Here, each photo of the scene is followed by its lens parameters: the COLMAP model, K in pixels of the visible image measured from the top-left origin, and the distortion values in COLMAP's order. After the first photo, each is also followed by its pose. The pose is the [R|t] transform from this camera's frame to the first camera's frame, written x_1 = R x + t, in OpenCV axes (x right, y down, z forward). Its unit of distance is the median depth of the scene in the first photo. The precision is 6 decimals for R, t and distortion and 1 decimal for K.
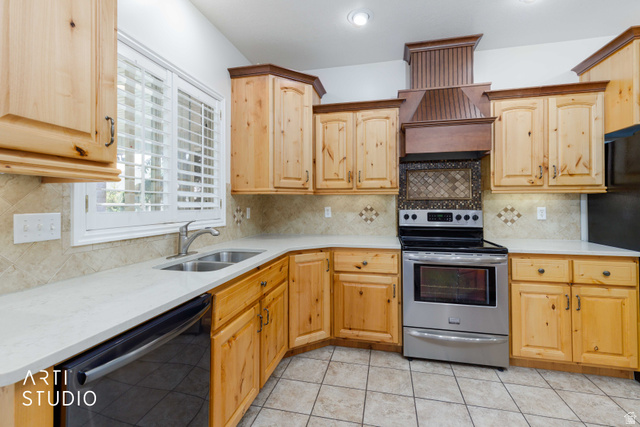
lens RADIAL K [[290.9, 0, 318.7], [0, 290.9, 206.8], [0, 0, 1]] dist [0.006989, 0.000123]
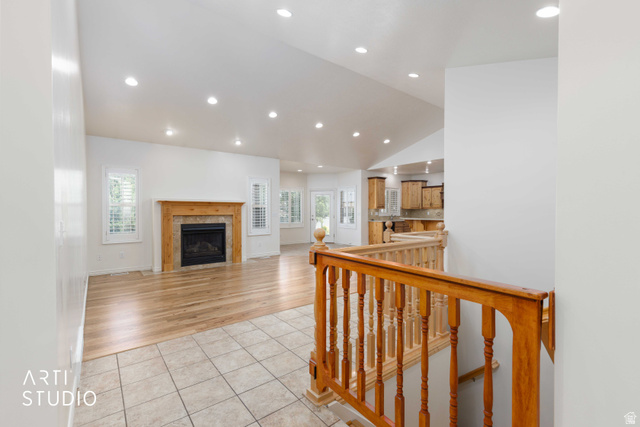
lens RADIAL K [[288.0, 0, 318.7], [0, 288.0, 210.9], [0, 0, 1]] dist [0.011428, 0.000256]
pose [[0.779320, 0.001749, -0.626624, 1.476675], [-0.006835, 0.999960, -0.005709, 0.021367], [0.626589, 0.008732, 0.779301, -3.228882]]
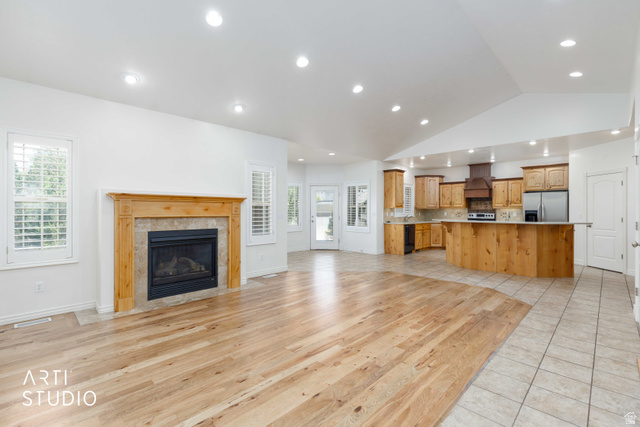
lens RADIAL K [[290.9, 0, 318.7], [0, 290.9, 206.8], [0, 0, 1]] dist [0.006989, 0.000123]
pose [[0.851302, -0.003292, -0.524666, 0.622460], [-0.008787, 0.999751, -0.020530, 0.022600], [0.524603, 0.022088, 0.851061, -2.897121]]
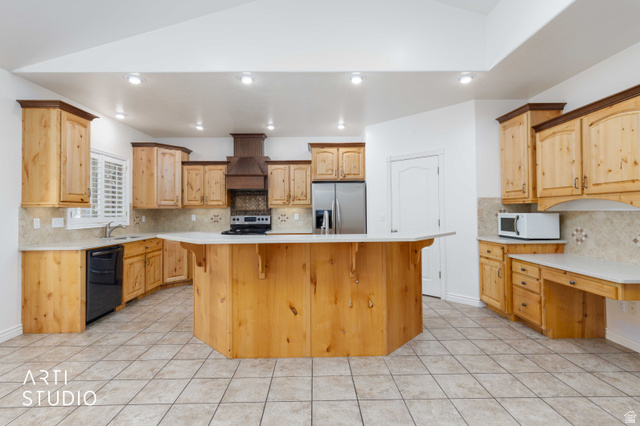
lens RADIAL K [[300.8, 0, 318.9], [0, 300.8, 208.7], [0, 0, 1]] dist [0.000943, 0.000101]
pose [[0.969516, -0.005418, 0.244970, 0.390802], [0.010155, 0.999785, -0.018077, 0.004241], [-0.244819, 0.020014, 0.969362, -1.182047]]
